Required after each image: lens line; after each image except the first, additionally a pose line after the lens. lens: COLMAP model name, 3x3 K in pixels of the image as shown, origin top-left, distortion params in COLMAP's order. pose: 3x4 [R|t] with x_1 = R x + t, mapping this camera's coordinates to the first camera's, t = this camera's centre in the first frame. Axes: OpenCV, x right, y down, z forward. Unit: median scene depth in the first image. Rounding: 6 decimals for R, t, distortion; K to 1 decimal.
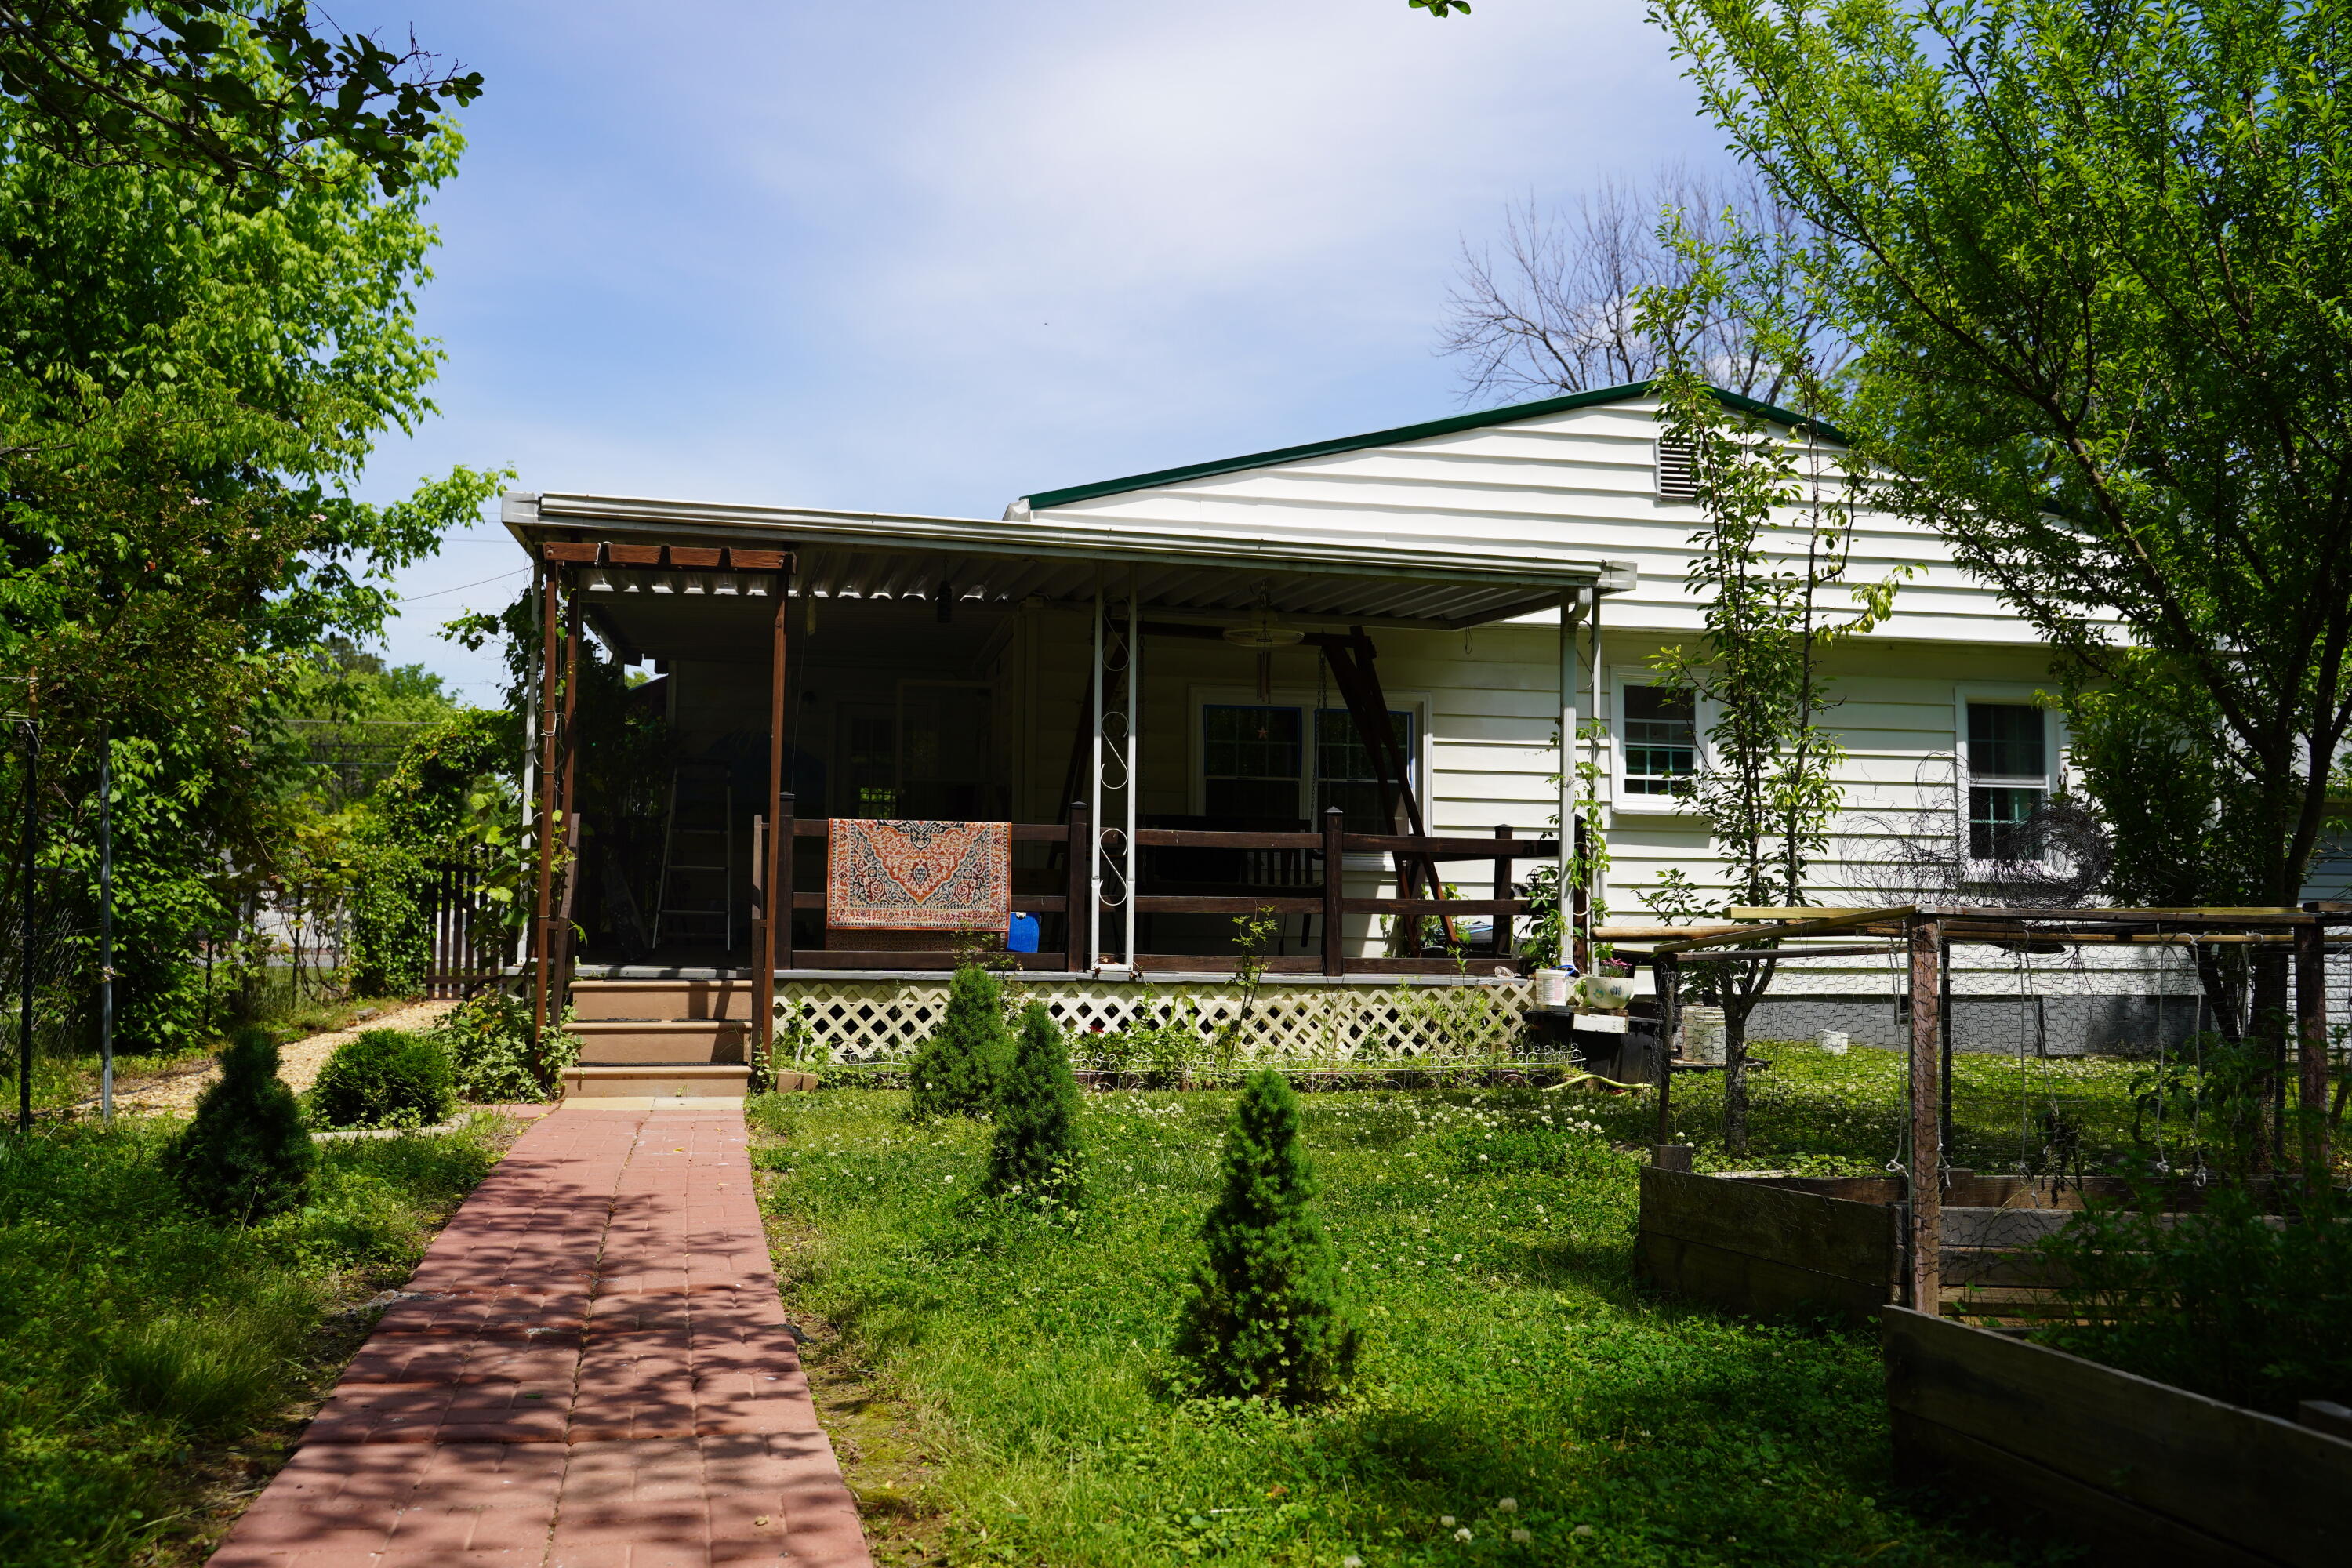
lens RADIAL K [[1892.2, 0, 1176.0], [0, 1892.2, 784.0], [0, 0, 1]] dist [-0.005461, -0.001623]
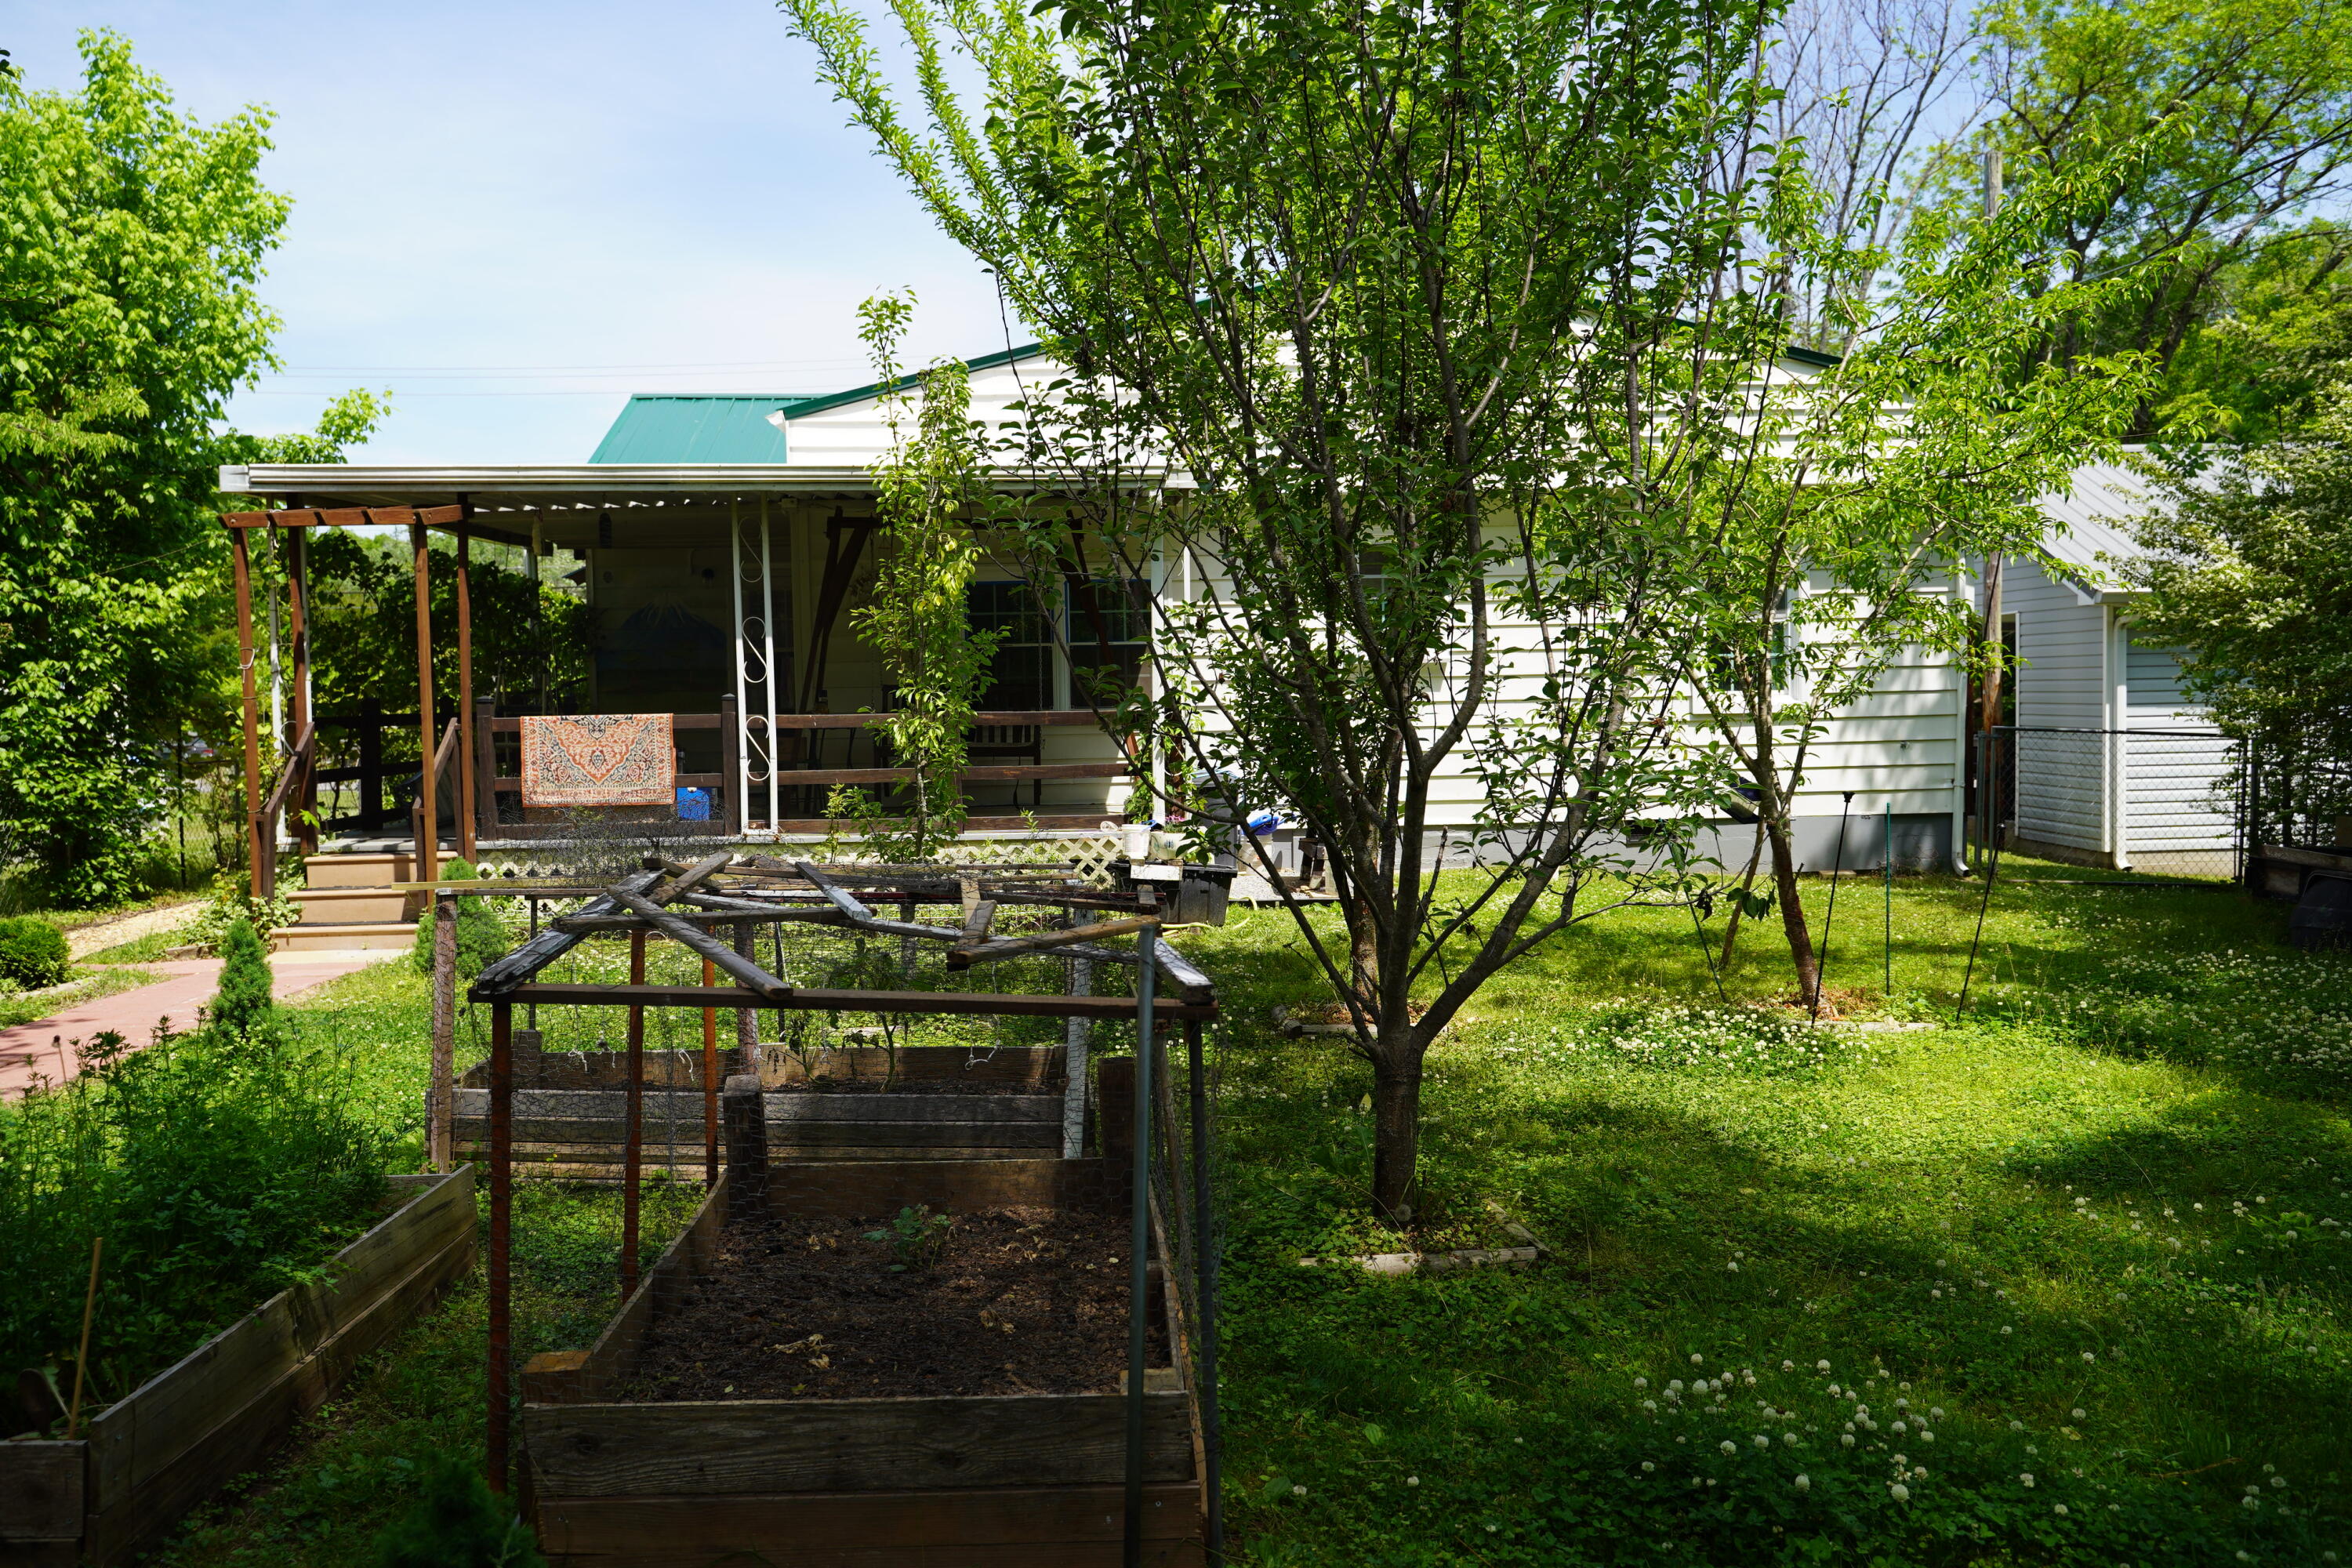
lens RADIAL K [[1840.7, 0, 1176.0], [0, 1840.7, 784.0], [0, 0, 1]] dist [0.014877, 0.005850]
pose [[0.986013, -0.023334, -0.165028, 0.415983], [0.042267, 0.992791, 0.112162, -0.052336], [0.161221, -0.117569, 0.979891, -0.095188]]
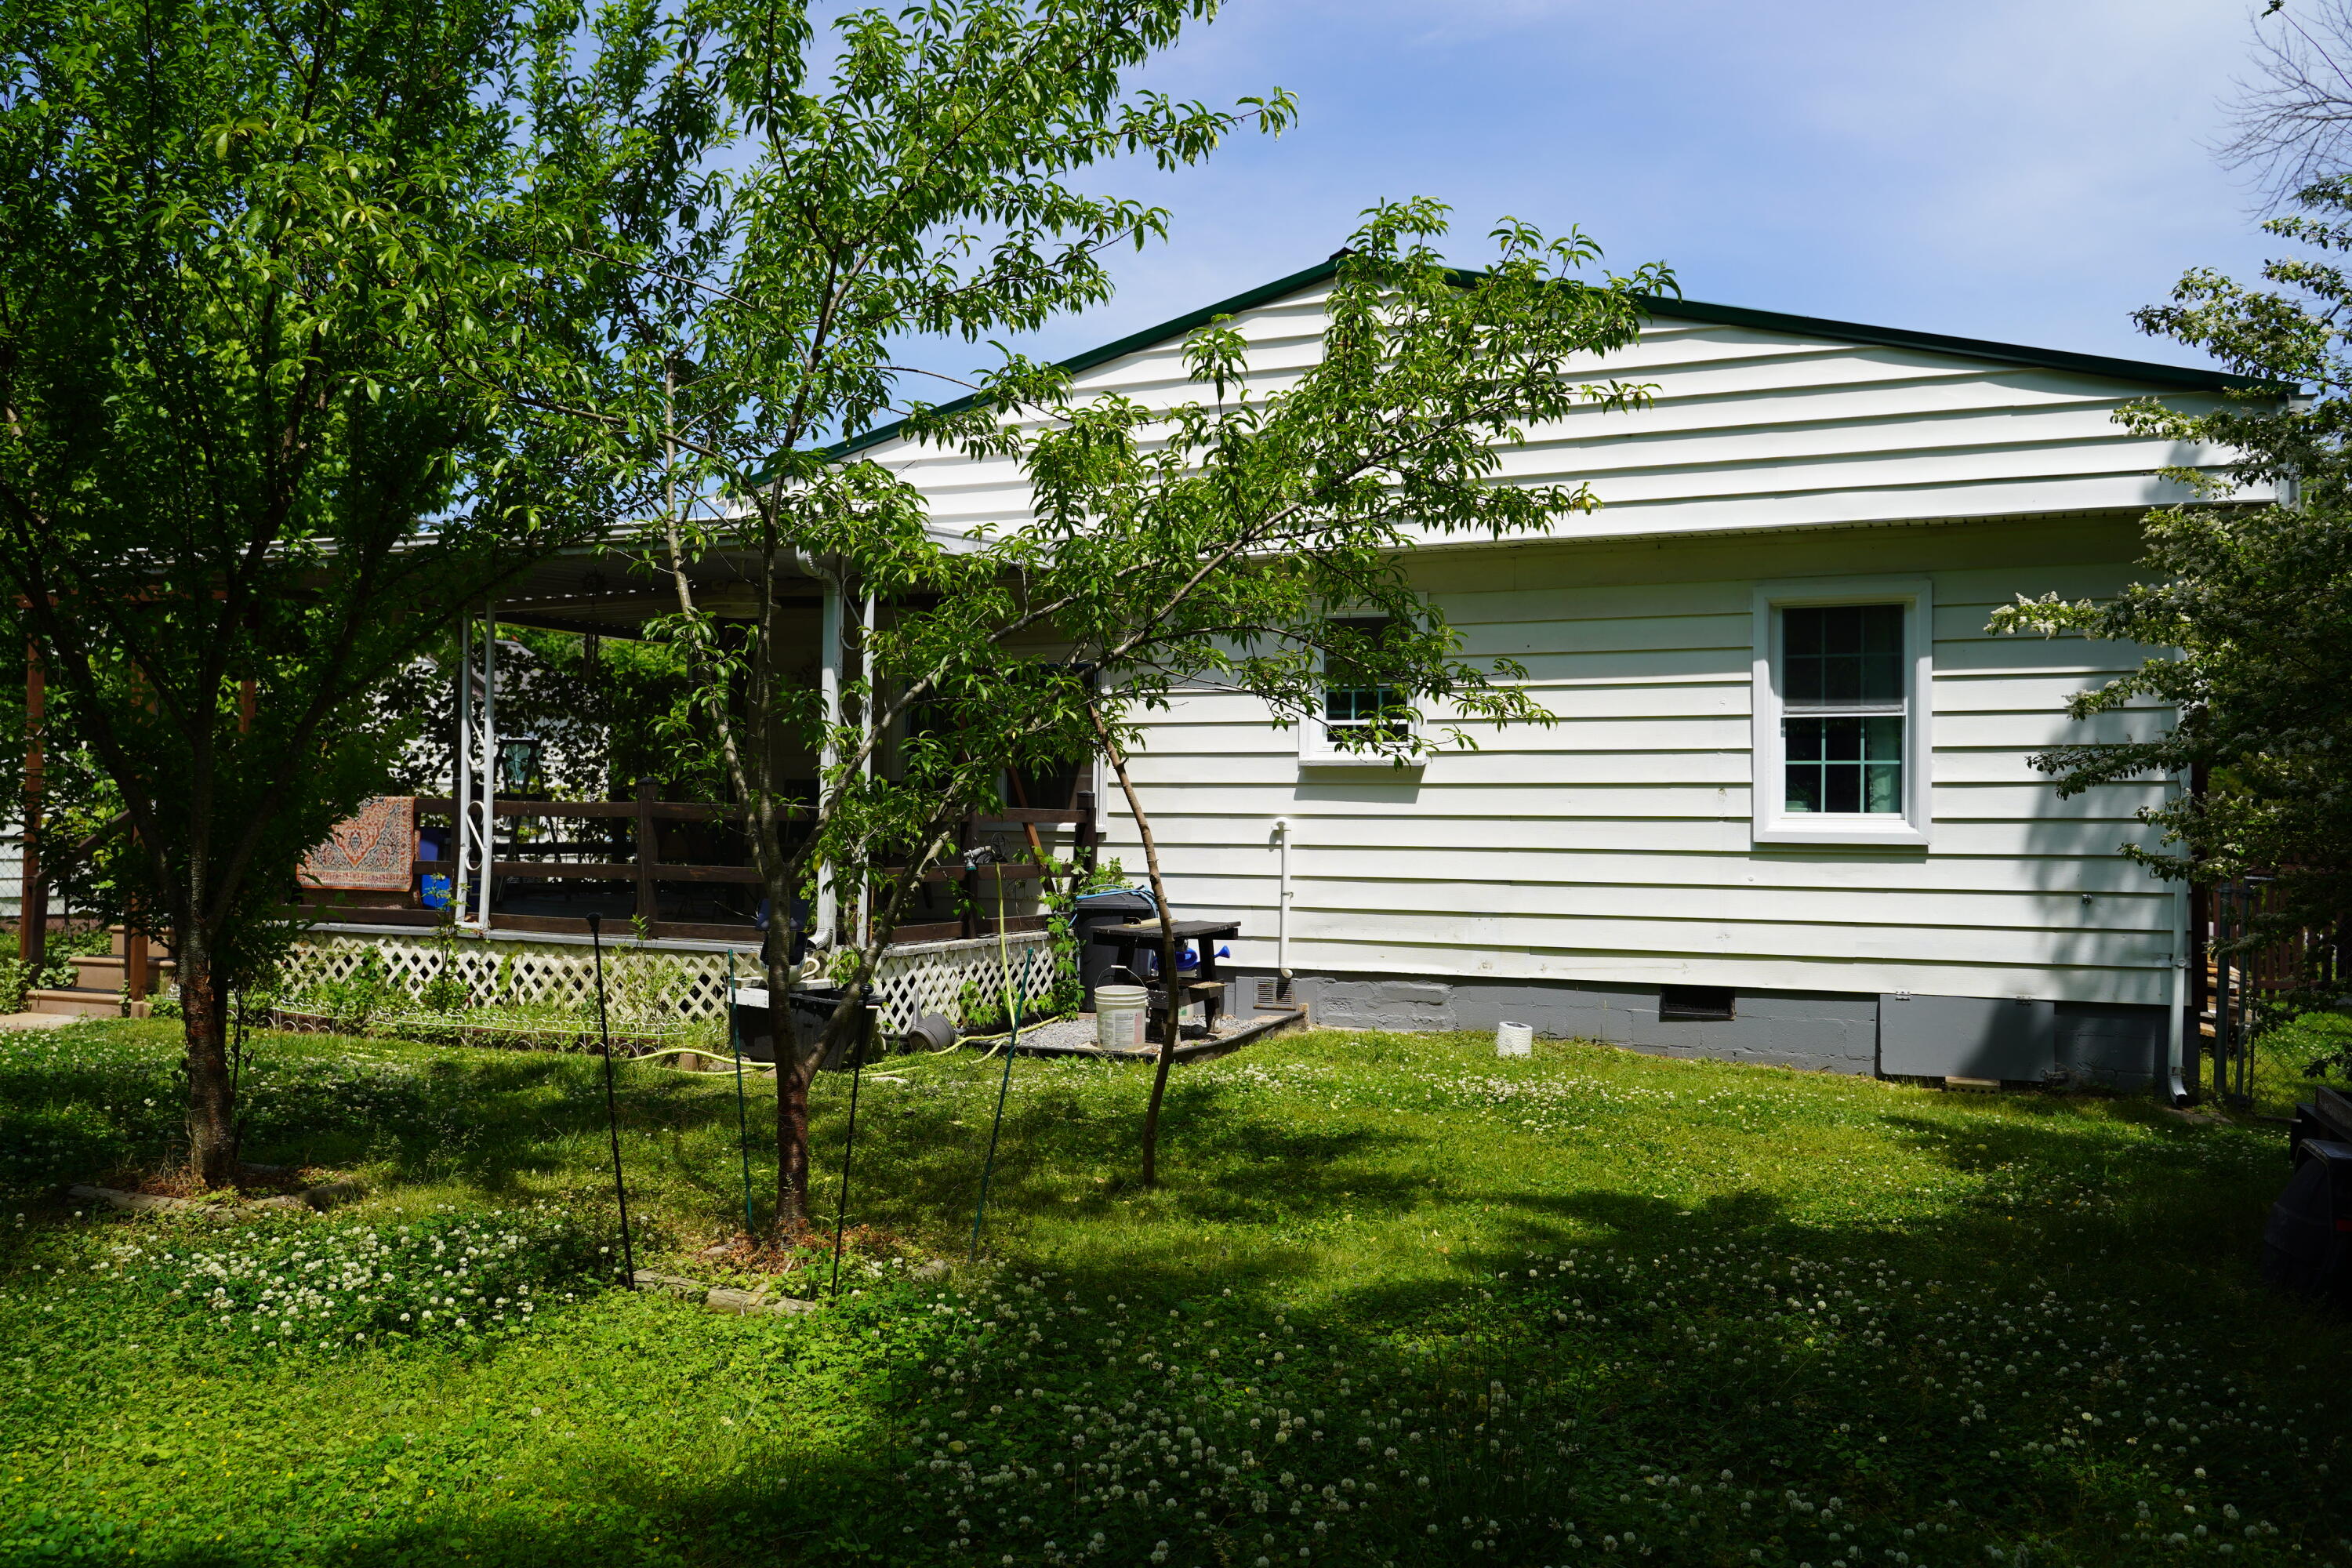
lens RADIAL K [[1862.0, 0, 1176.0], [0, 1862.0, 784.0], [0, 0, 1]] dist [-0.008570, -0.000754]
pose [[0.815256, -0.014749, -0.578912, 0.938088], [0.035942, 0.999037, 0.025162, 0.000593], [0.577984, -0.041321, 0.815001, 0.345478]]
